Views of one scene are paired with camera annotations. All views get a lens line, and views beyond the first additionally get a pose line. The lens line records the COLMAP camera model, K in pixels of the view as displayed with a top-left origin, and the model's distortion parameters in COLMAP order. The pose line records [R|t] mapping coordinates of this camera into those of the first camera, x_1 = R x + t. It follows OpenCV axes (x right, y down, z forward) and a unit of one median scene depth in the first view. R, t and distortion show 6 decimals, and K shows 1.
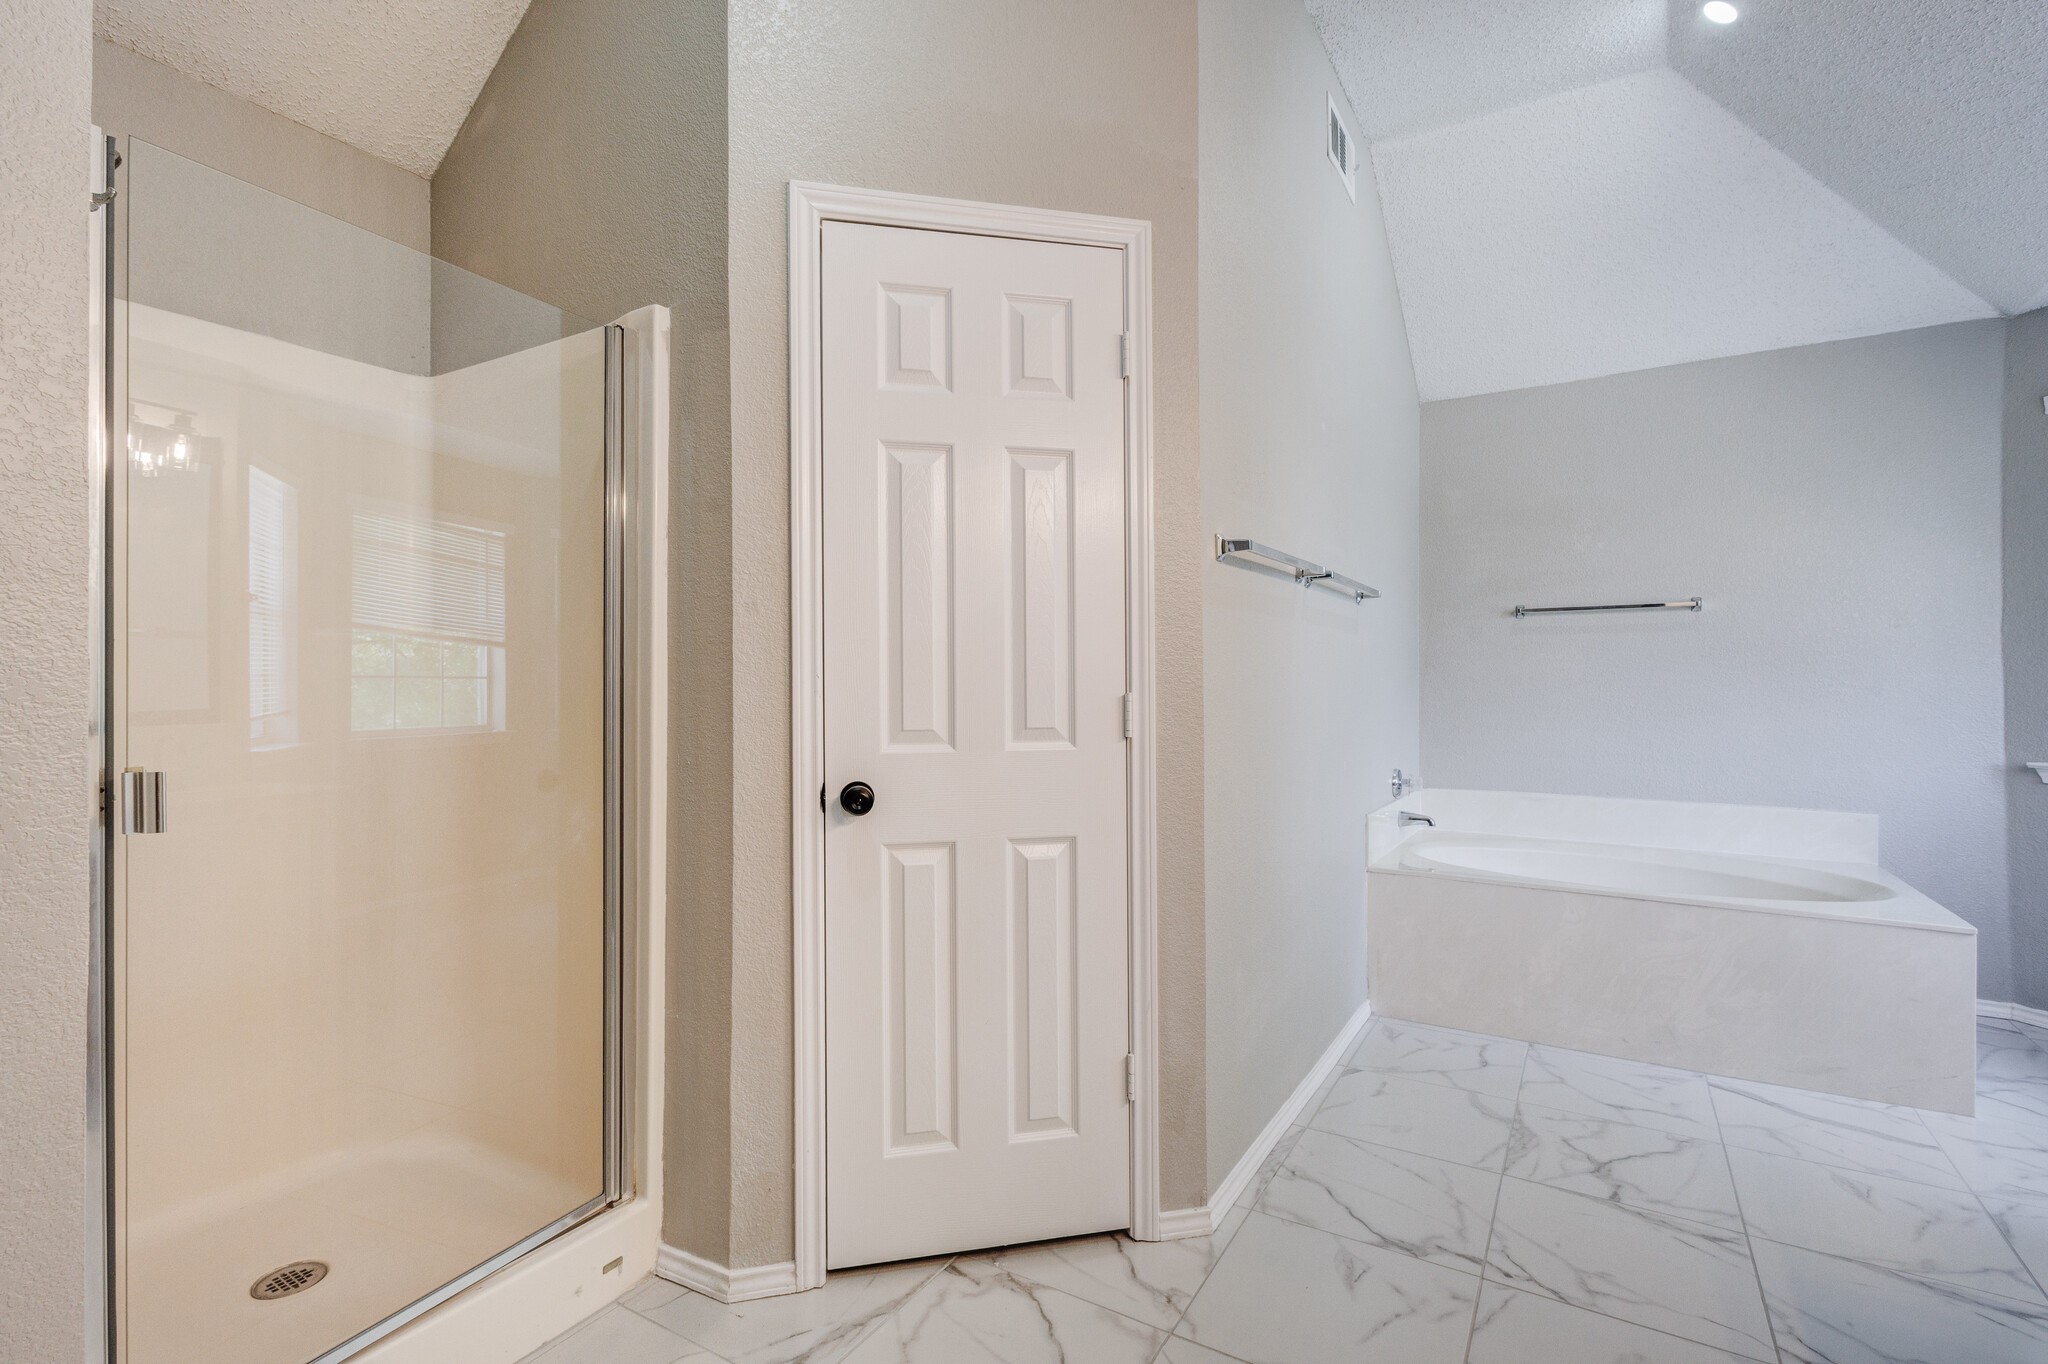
lens RADIAL K [[935.2, 0, 1031.7], [0, 935.2, 684.8], [0, 0, 1]] dist [0.011316, -0.003880]
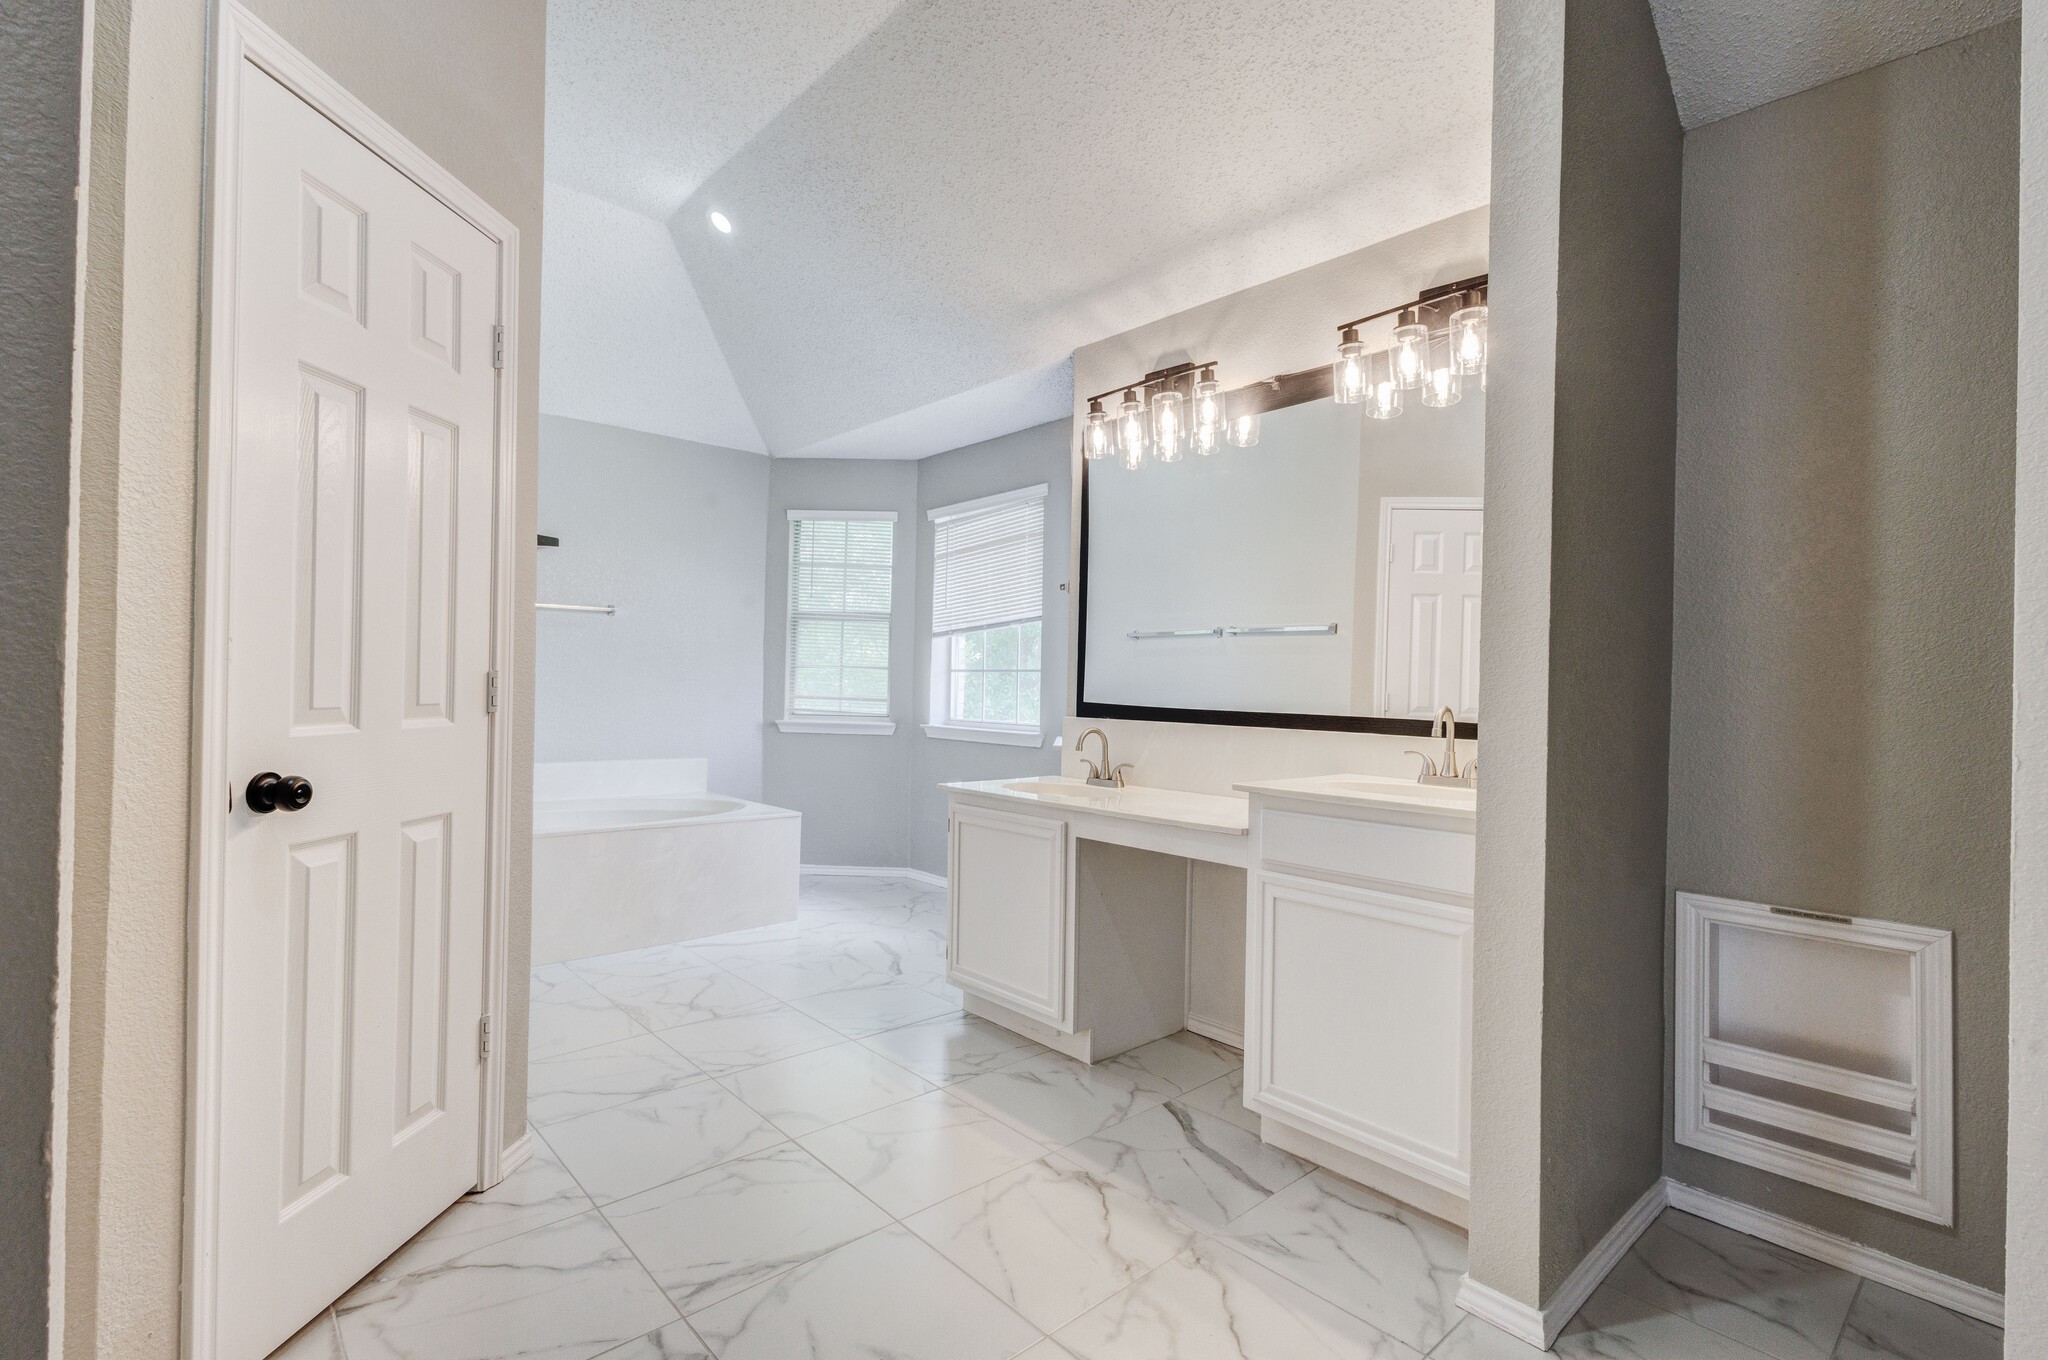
lens RADIAL K [[935.2, 0, 1014.7], [0, 935.2, 685.0], [0, 0, 1]] dist [0.011316, -0.003880]
pose [[0.293888, 0.005054, 0.955826, -0.554543], [-0.019276, 0.999814, 0.000640, 0.010550], [-0.955645, -0.018613, 0.293931, 0.102533]]
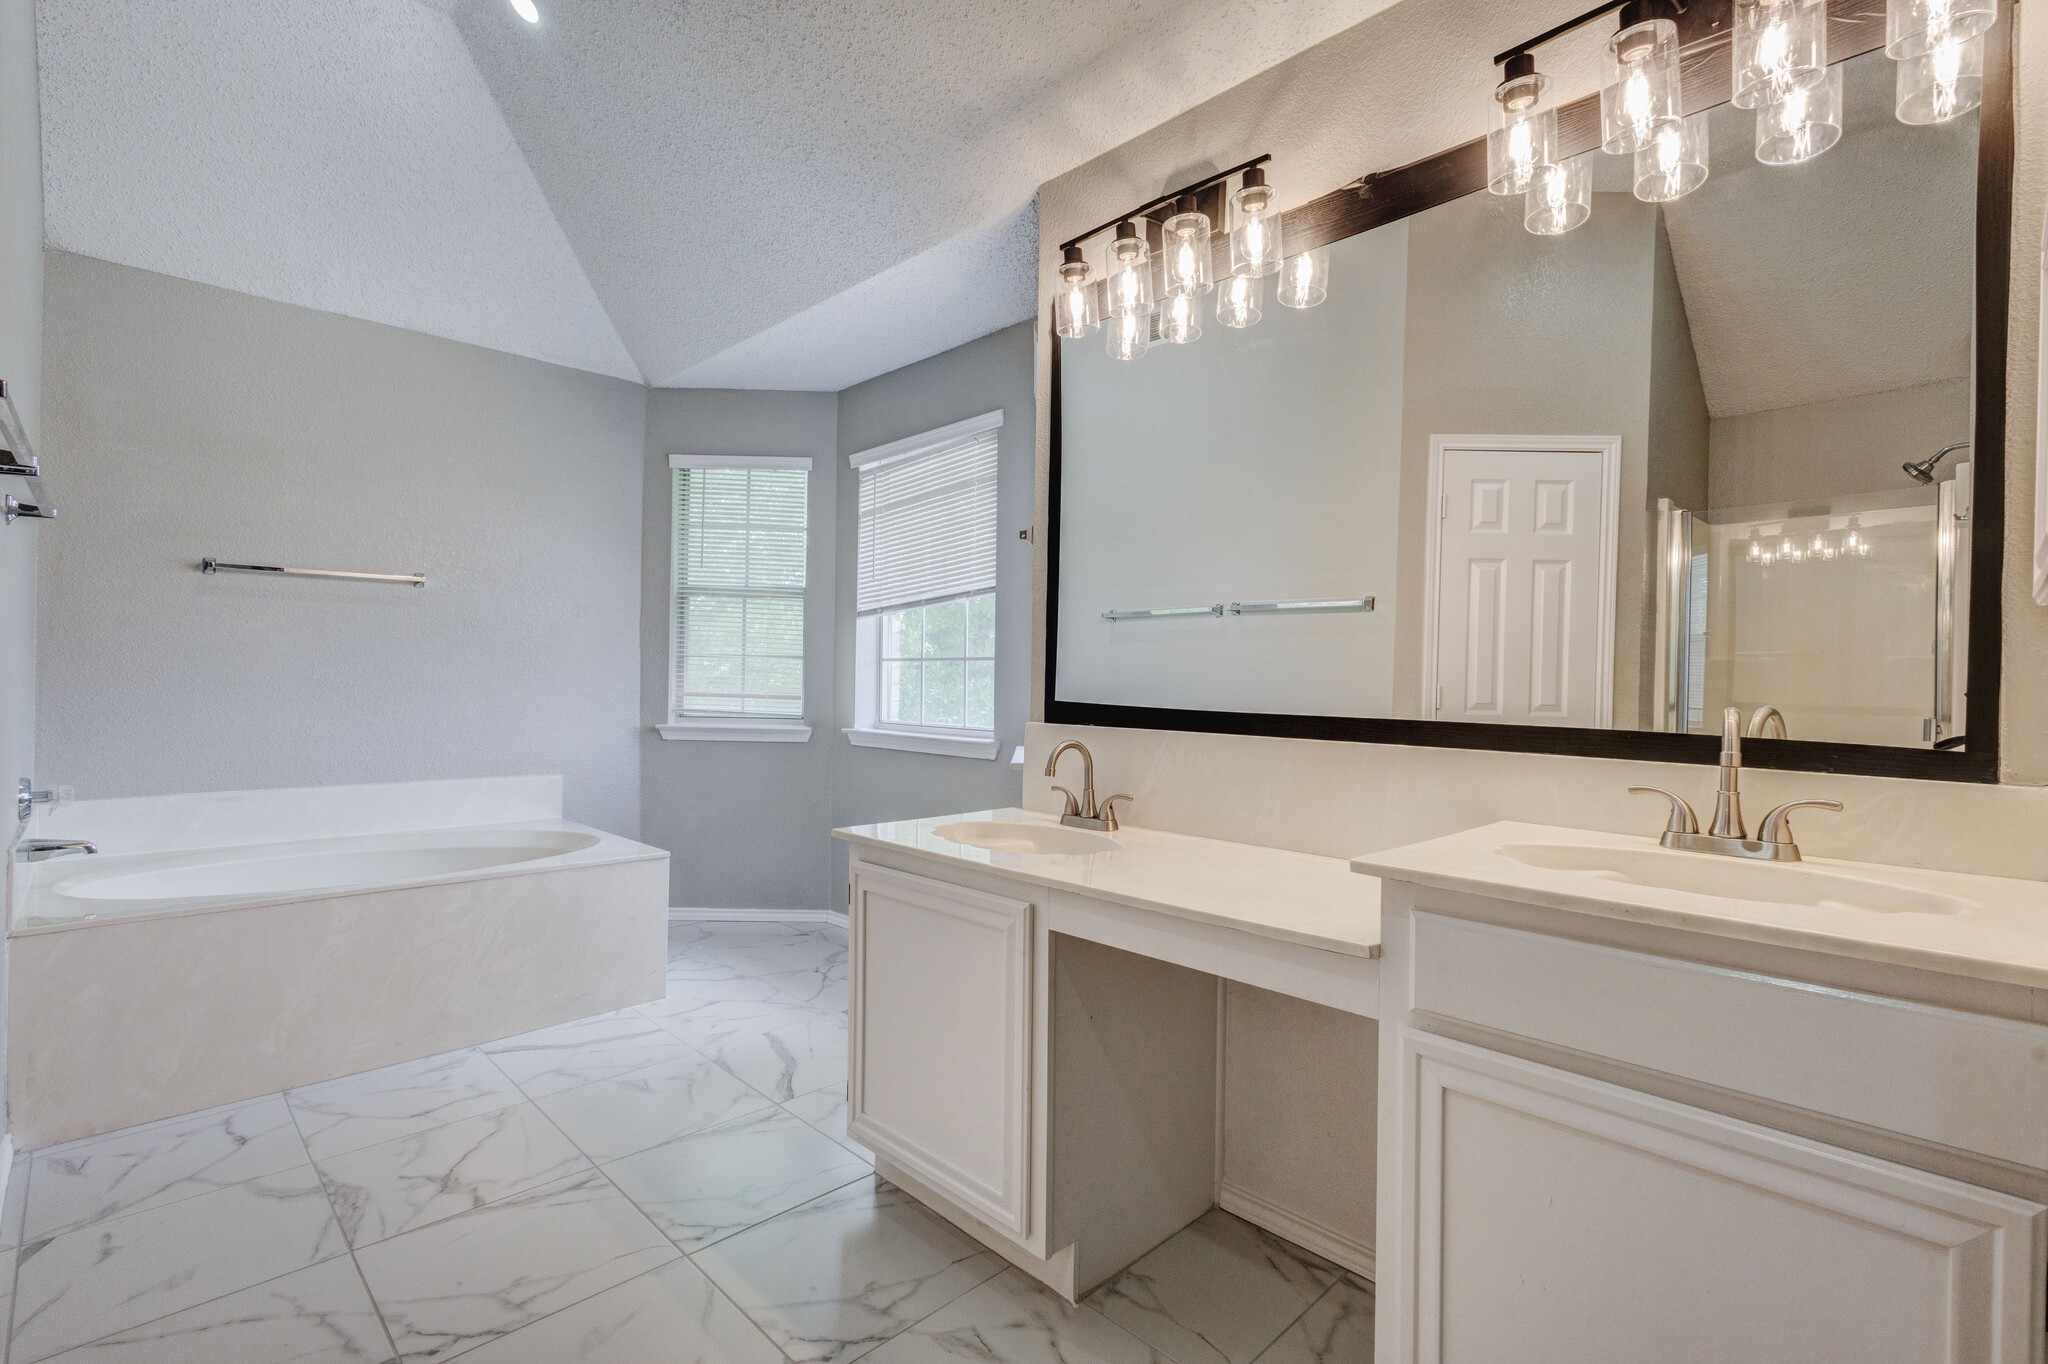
lens RADIAL K [[935.2, 0, 1019.4], [0, 935.2, 682.2], [0, 0, 1]] dist [0.011316, -0.003880]
pose [[0.247402, 0.001046, 0.968912, -0.130401], [-0.014463, 0.999892, 0.002614, 0.013723], [-0.968805, -0.014660, 0.247390, 0.211804]]
